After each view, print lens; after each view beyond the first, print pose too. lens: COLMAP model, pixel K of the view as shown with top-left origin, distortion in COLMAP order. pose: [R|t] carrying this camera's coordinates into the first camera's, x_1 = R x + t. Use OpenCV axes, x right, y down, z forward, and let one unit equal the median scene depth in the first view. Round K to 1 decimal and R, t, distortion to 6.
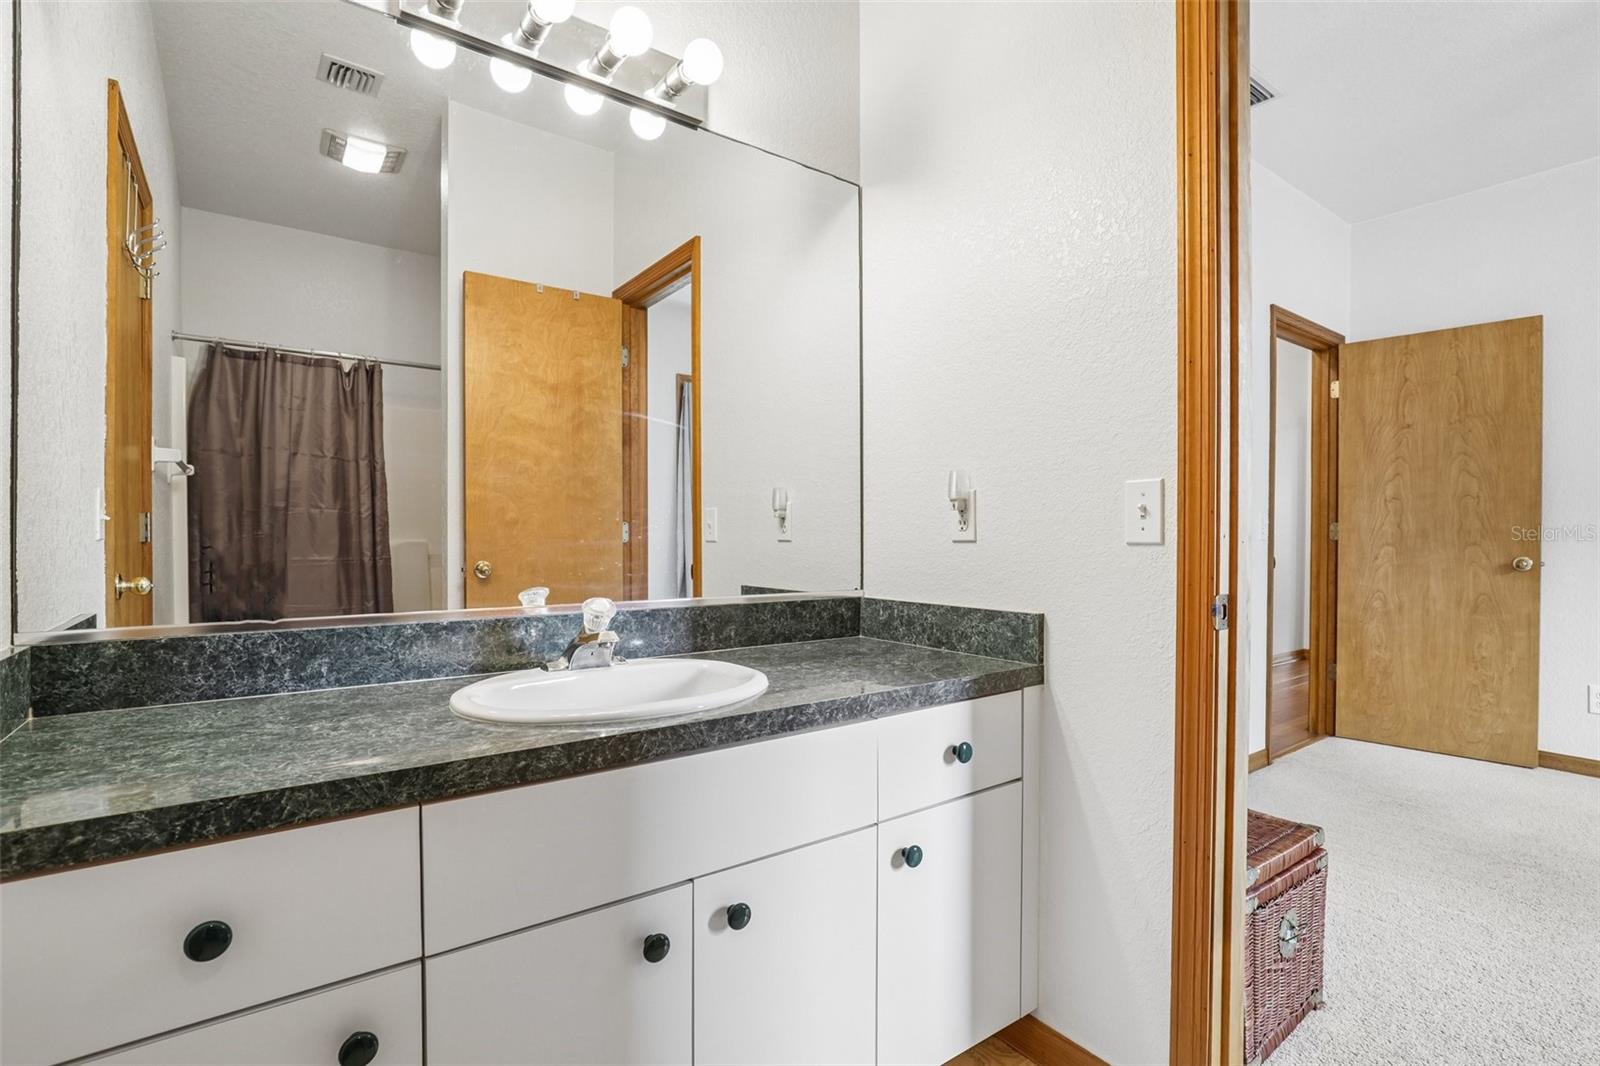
lens RADIAL K [[752.4, 0, 801.9], [0, 752.4, 538.9], [0, 0, 1]] dist [-0.019121, 0.000281]
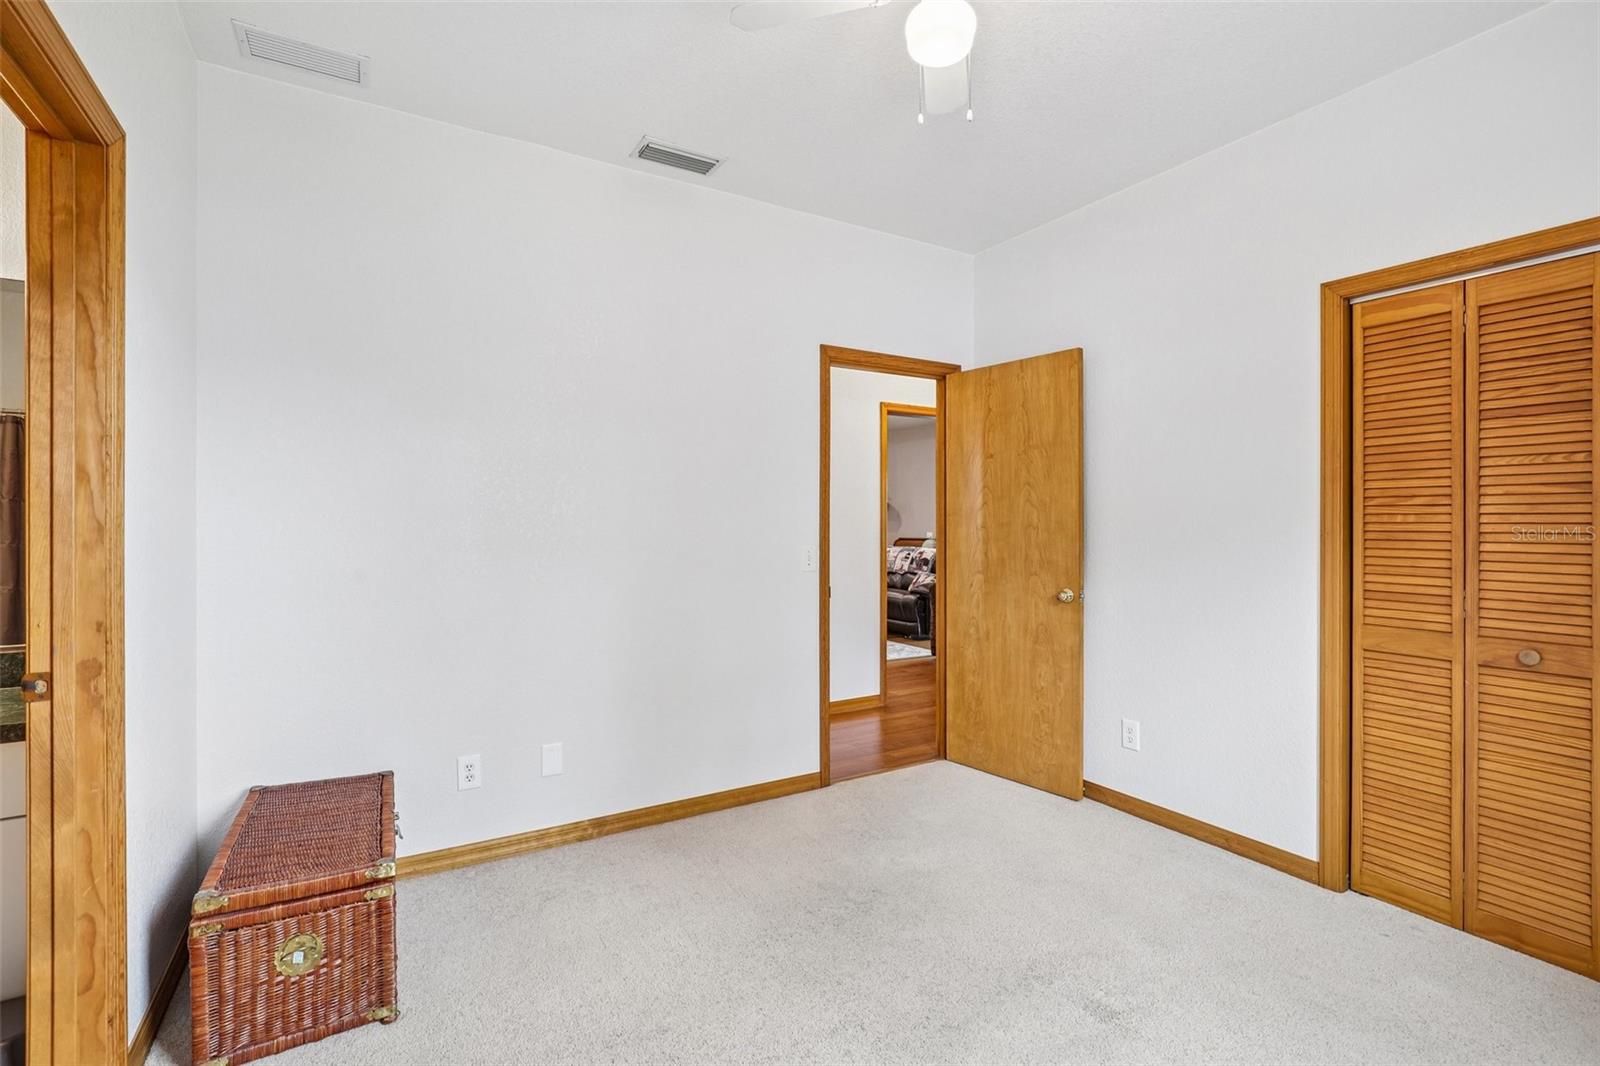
lens RADIAL K [[752.4, 0, 803.8], [0, 752.4, 521.6], [0, 0, 1]] dist [-0.019121, 0.000281]
pose [[0.995272, -0.005036, -0.096996, 0.687200], [0.003981, 0.999931, -0.011070, -0.053882], [0.097045, 0.010631, 0.995223, -0.046236]]
